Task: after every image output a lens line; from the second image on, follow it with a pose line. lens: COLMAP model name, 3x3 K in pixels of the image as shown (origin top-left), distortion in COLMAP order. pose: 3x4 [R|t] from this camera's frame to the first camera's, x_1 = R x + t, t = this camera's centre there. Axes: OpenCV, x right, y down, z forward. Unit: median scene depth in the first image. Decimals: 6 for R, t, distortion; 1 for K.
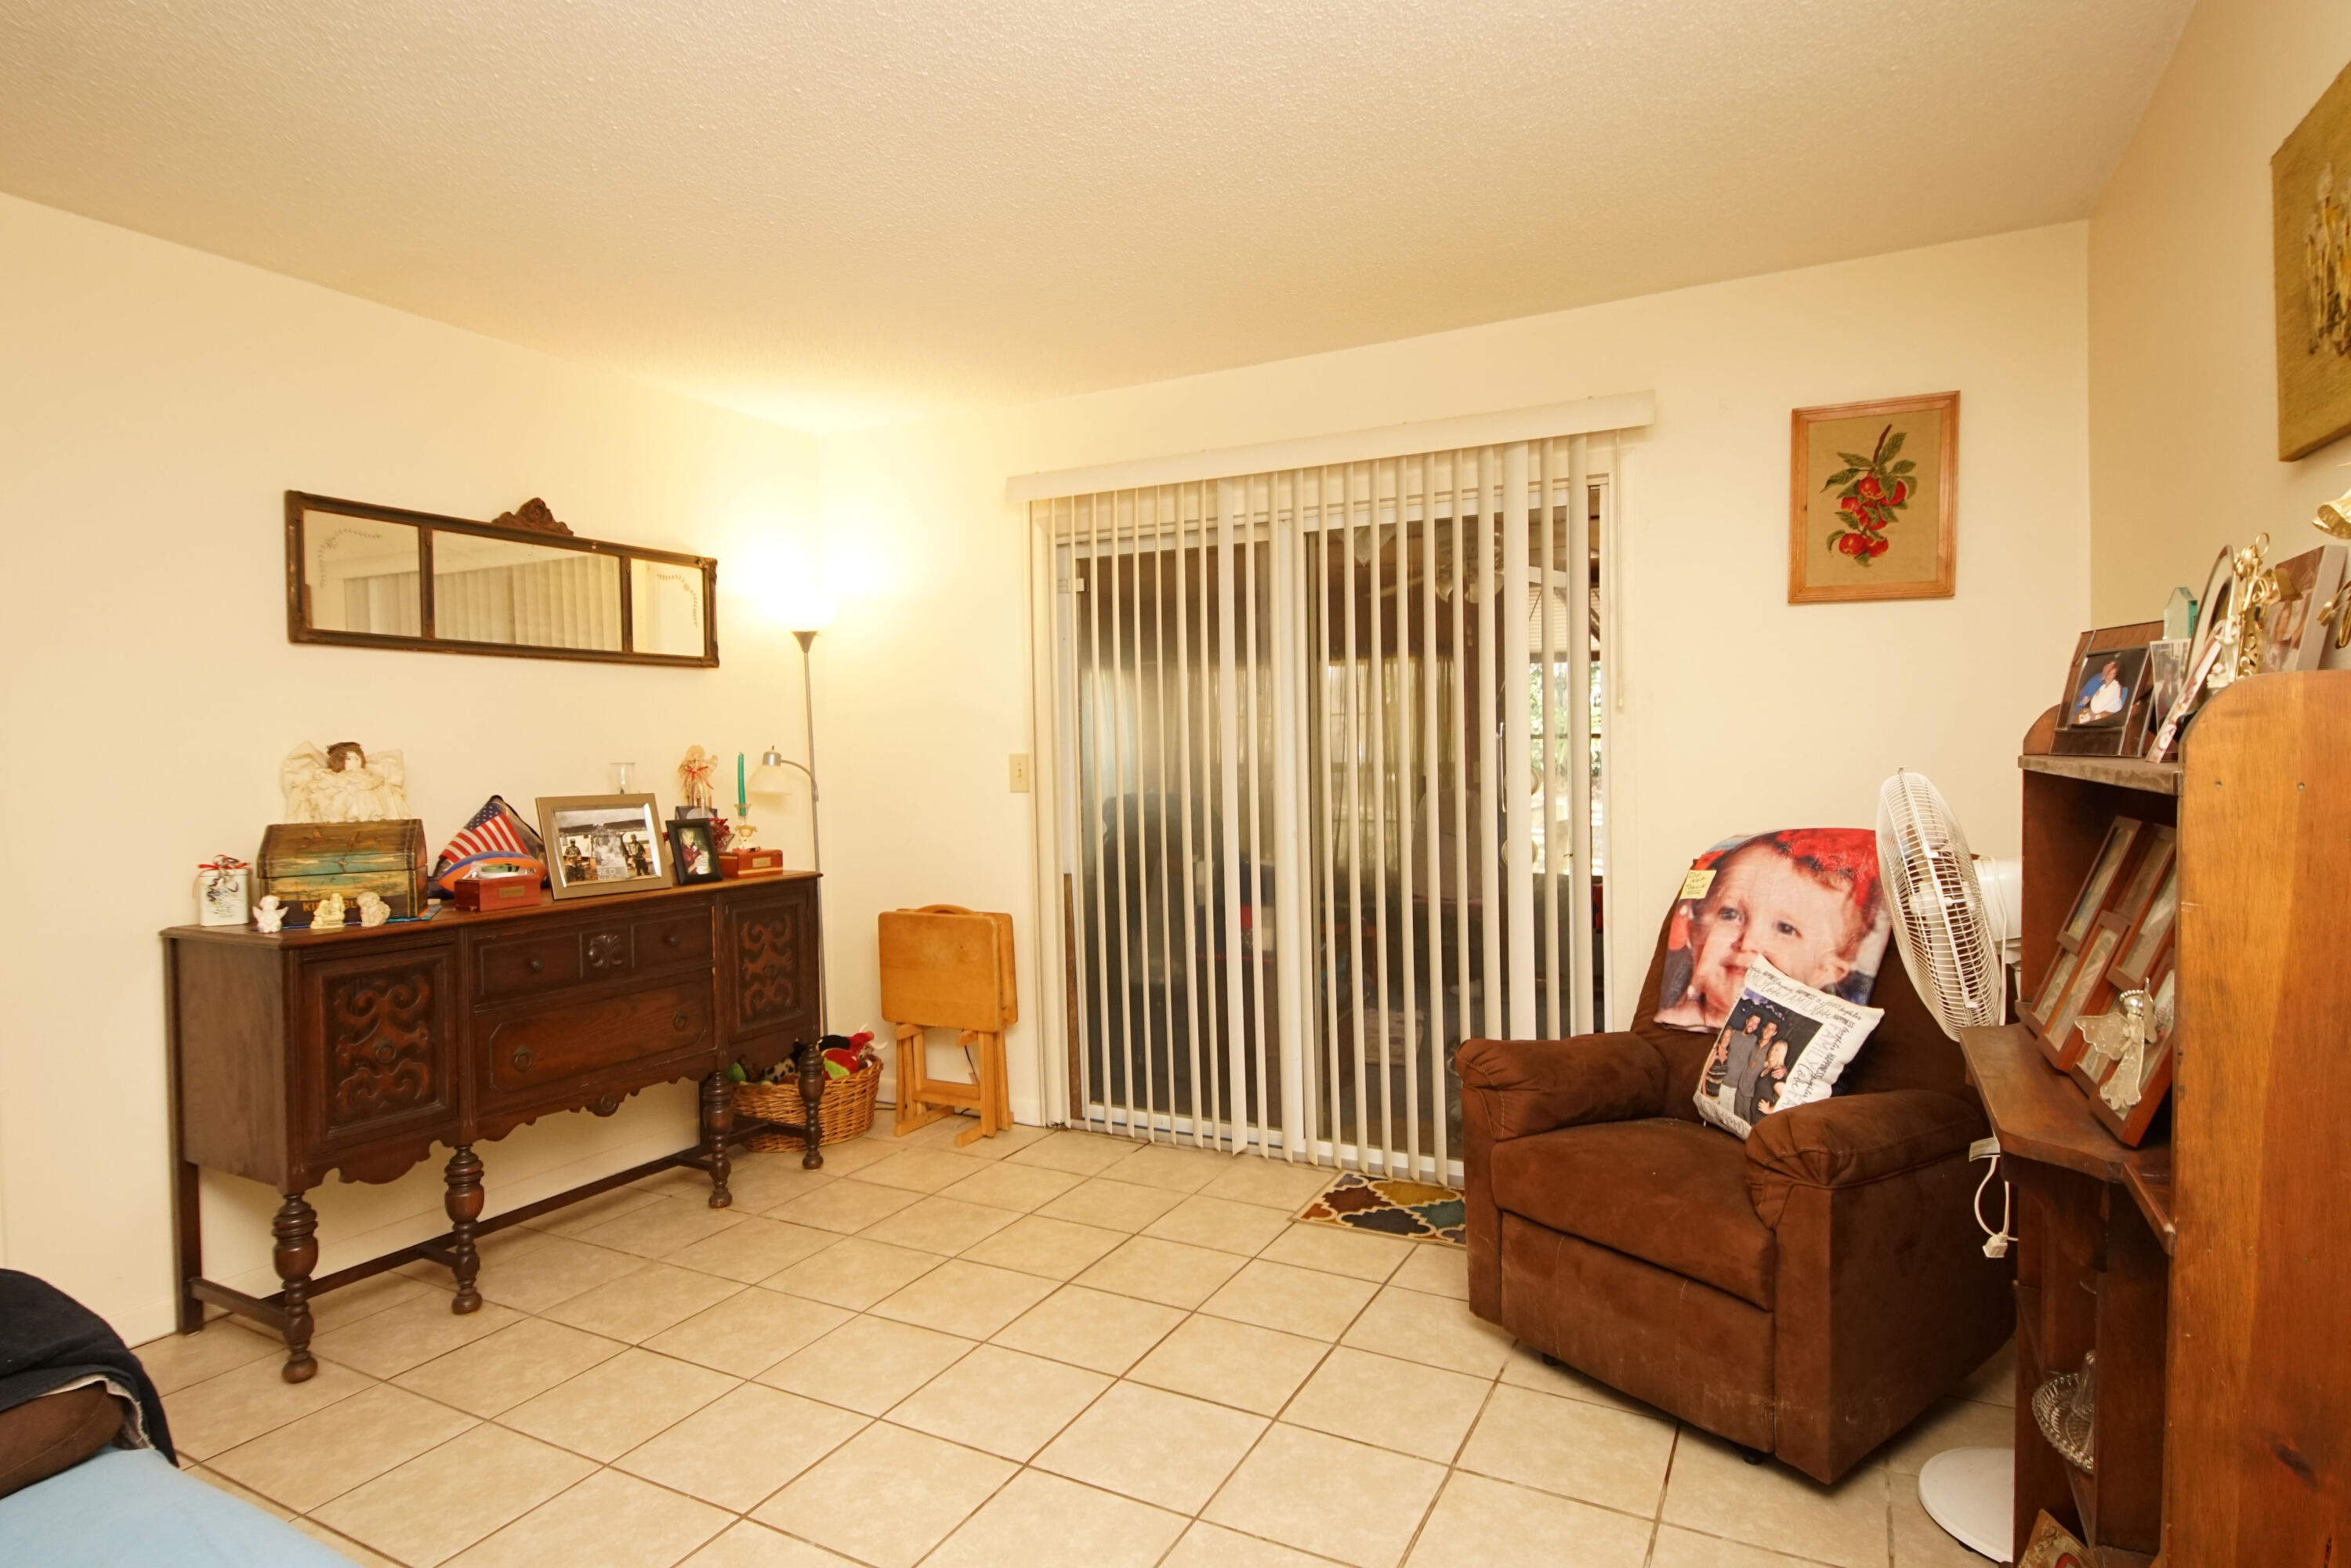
lens RADIAL K [[1266.3, 0, 1155.0], [0, 1266.3, 787.0], [0, 0, 1]] dist [0.028244, -0.027198]
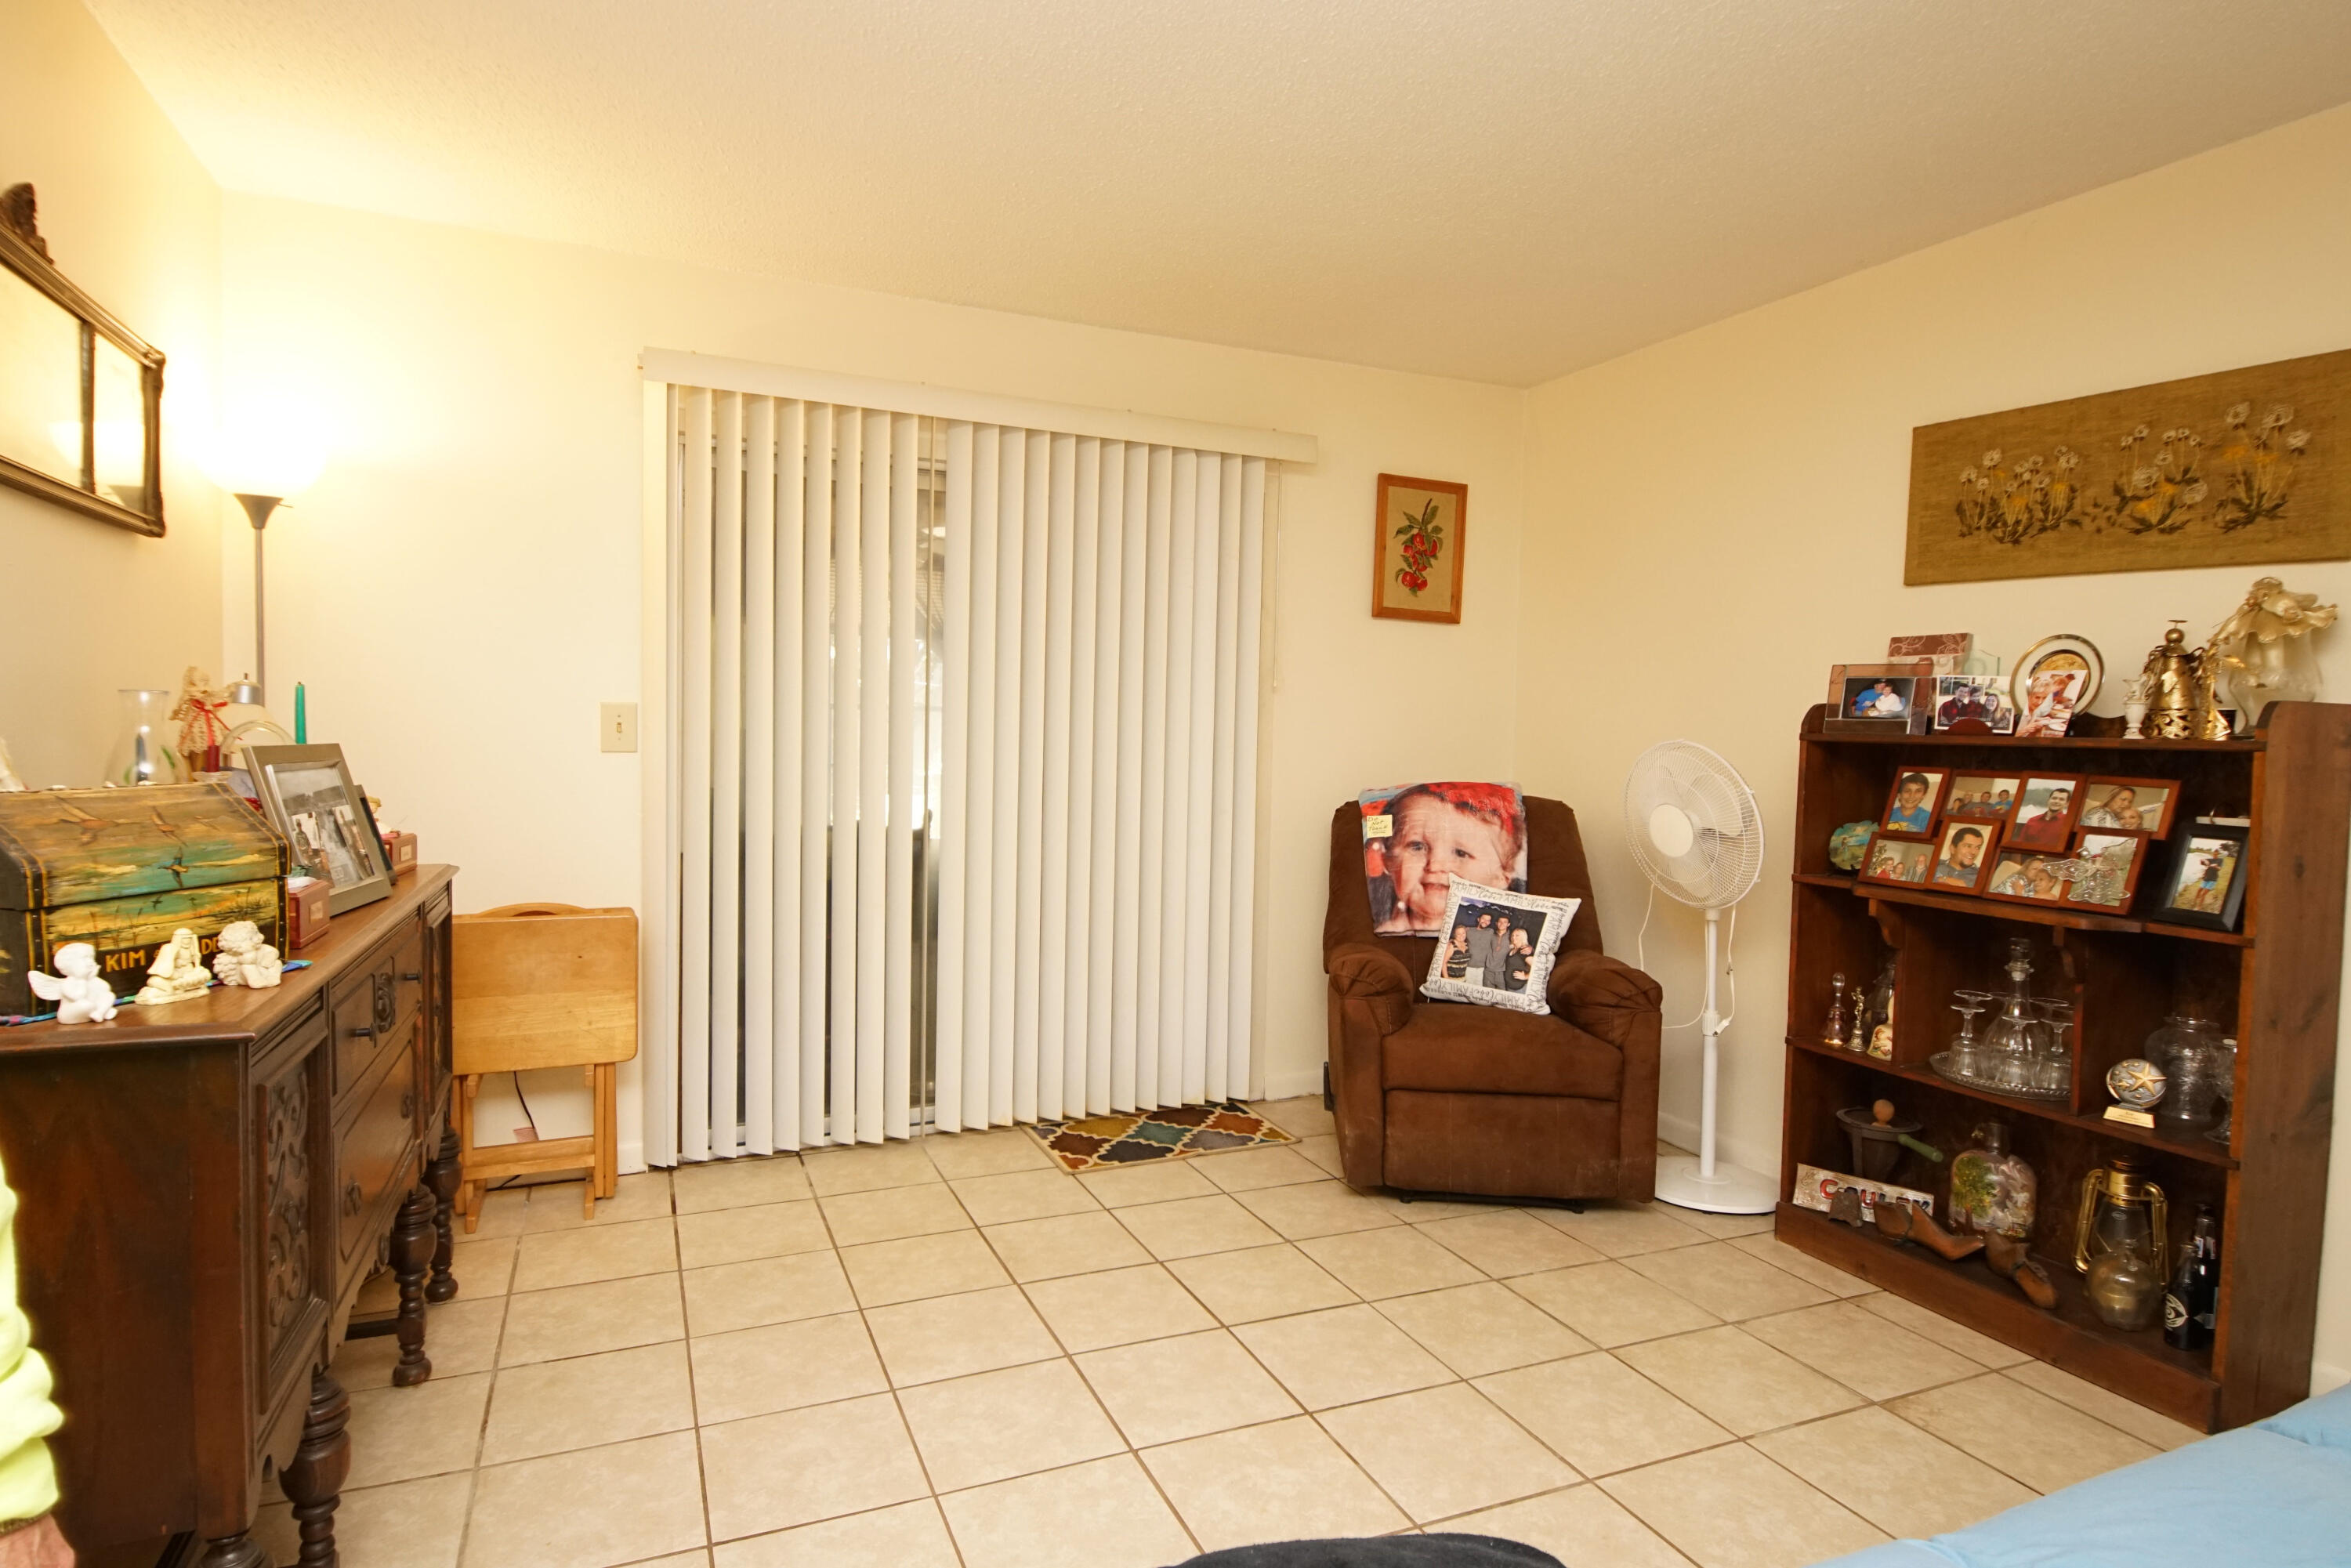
lens RADIAL K [[1266.3, 0, 1156.1], [0, 1266.3, 782.0], [0, 0, 1]] dist [0.028244, -0.027198]
pose [[0.622561, -0.006468, 0.782544, -0.726893], [-0.006387, 0.999891, 0.013346, 0.014647], [-0.782545, -0.013306, 0.622452, 0.357116]]
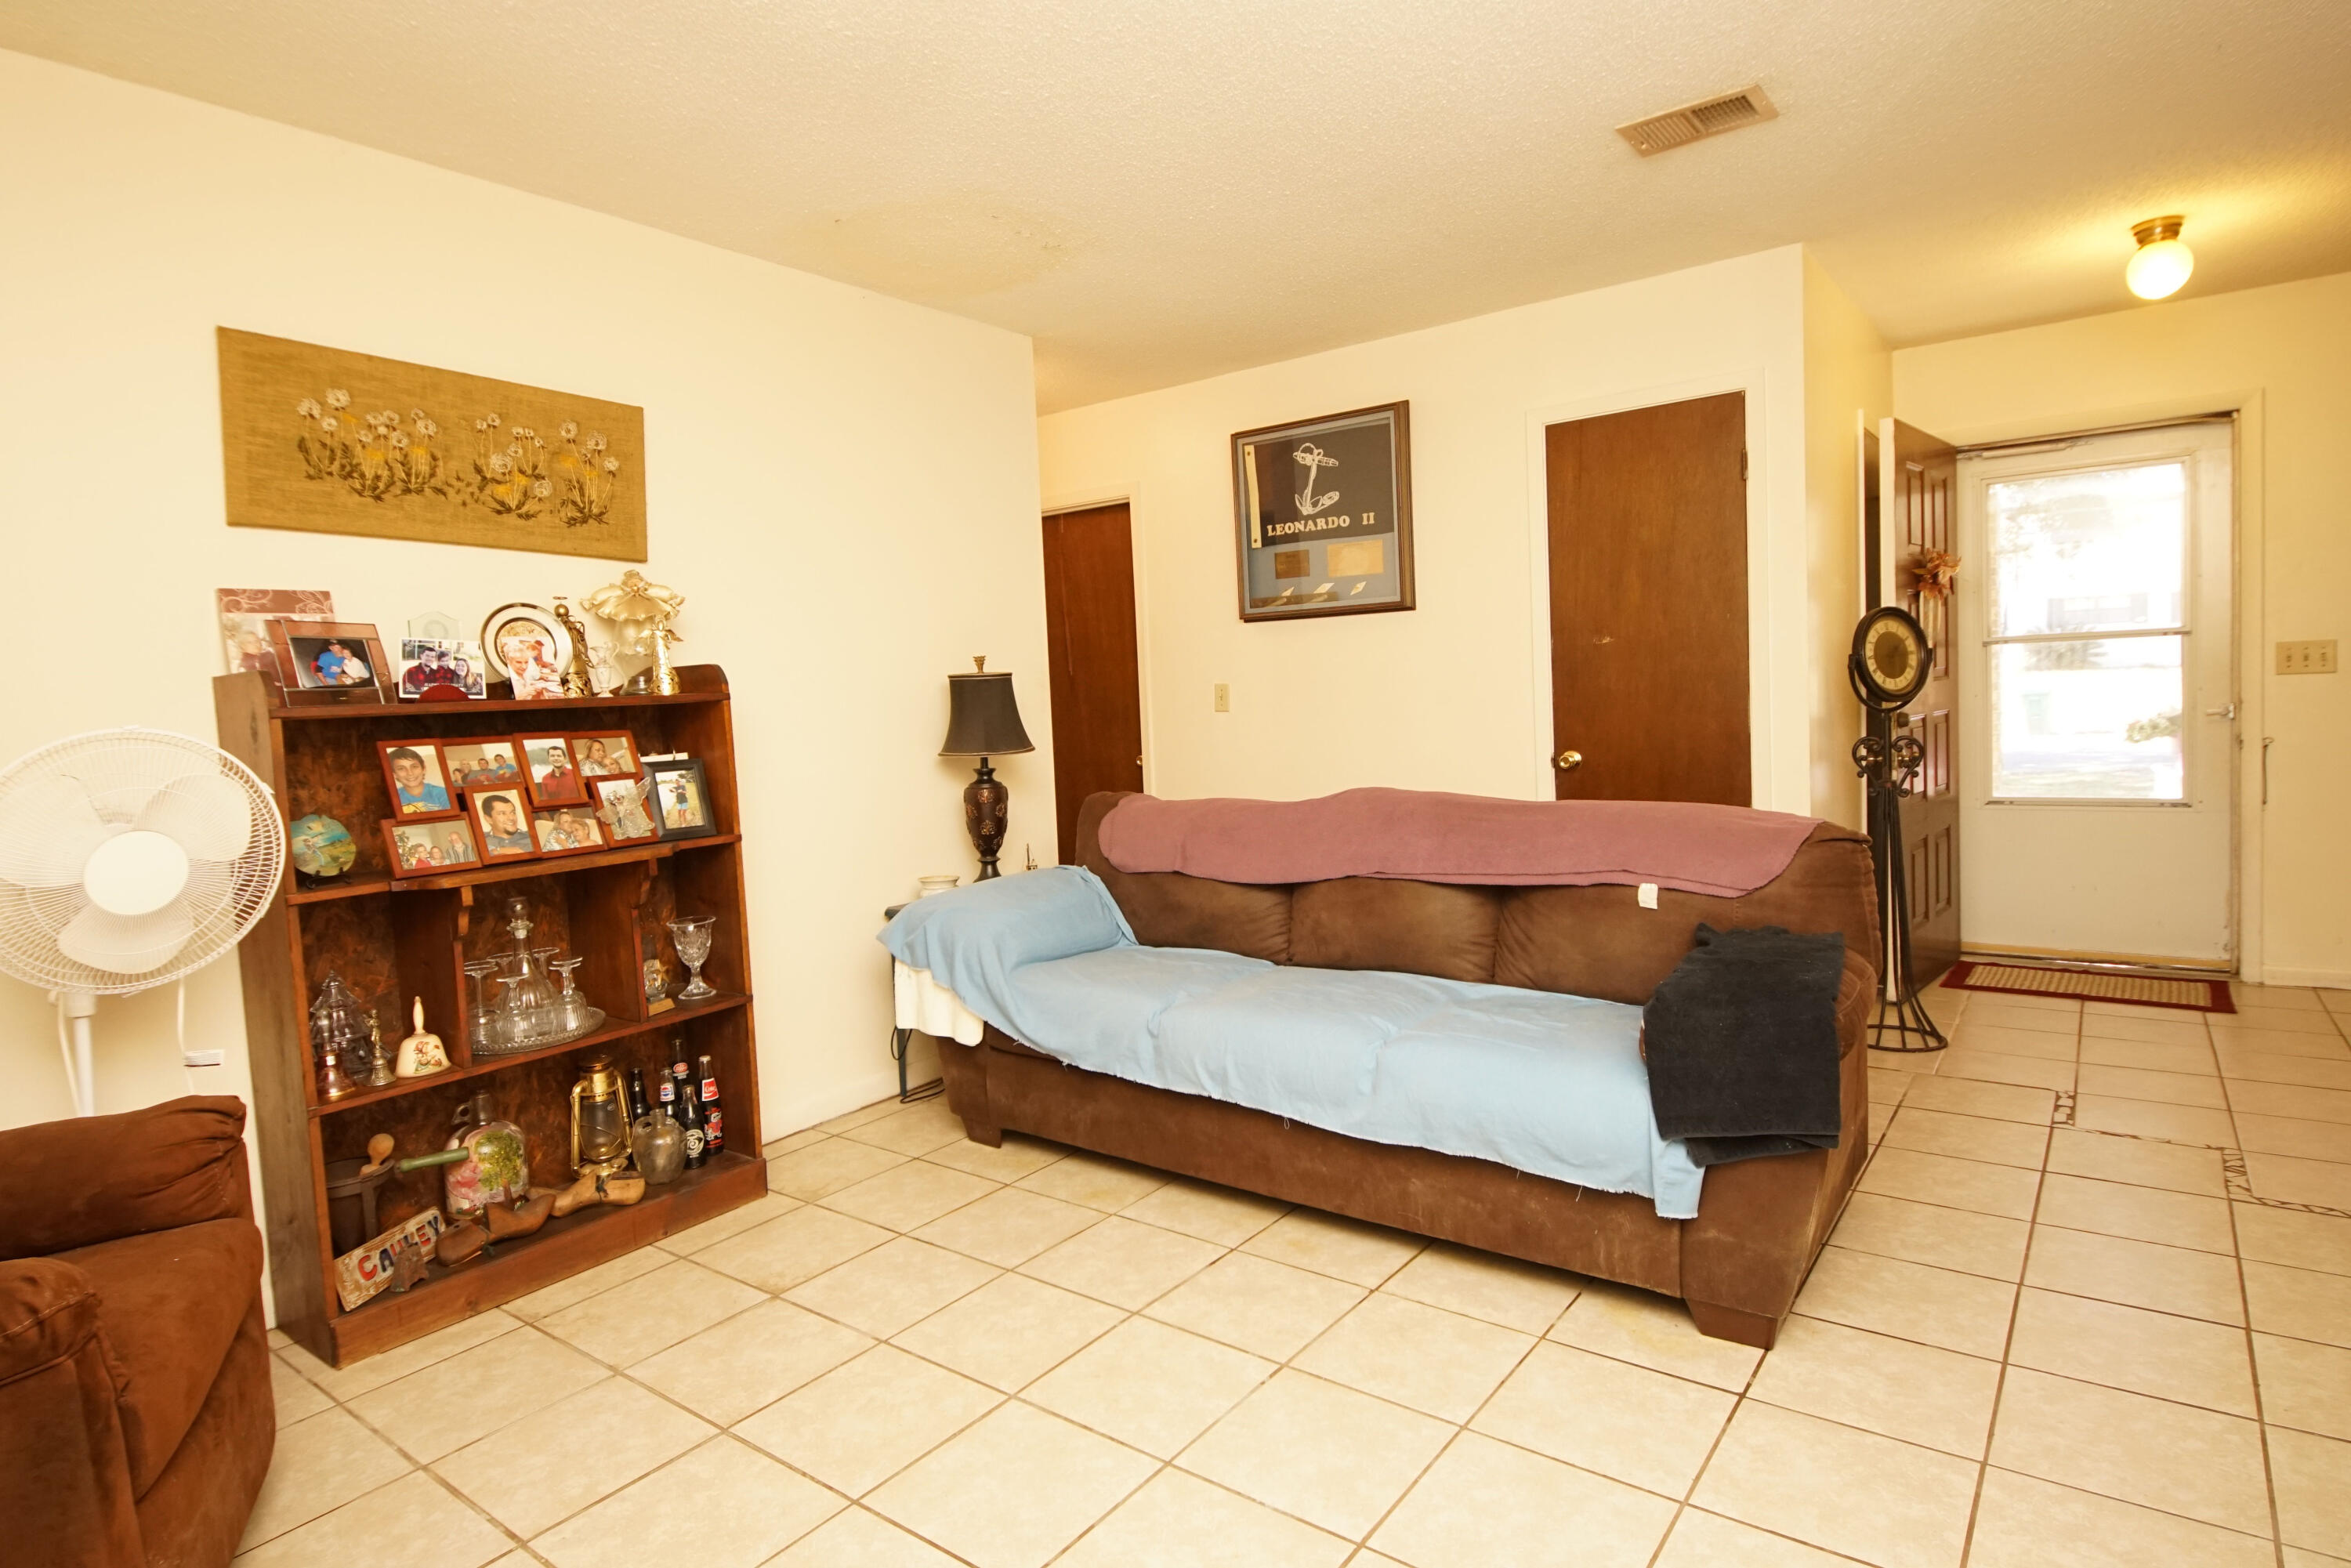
lens RADIAL K [[1266.3, 0, 1157.4], [0, 1266.3, 774.4], [0, 0, 1]] dist [0.028244, -0.027198]
pose [[-0.986403, 0.051331, 0.156122, -0.264762], [0.067217, 0.992890, 0.098244, -0.013868], [-0.149969, 0.107402, -0.982840, 1.238006]]
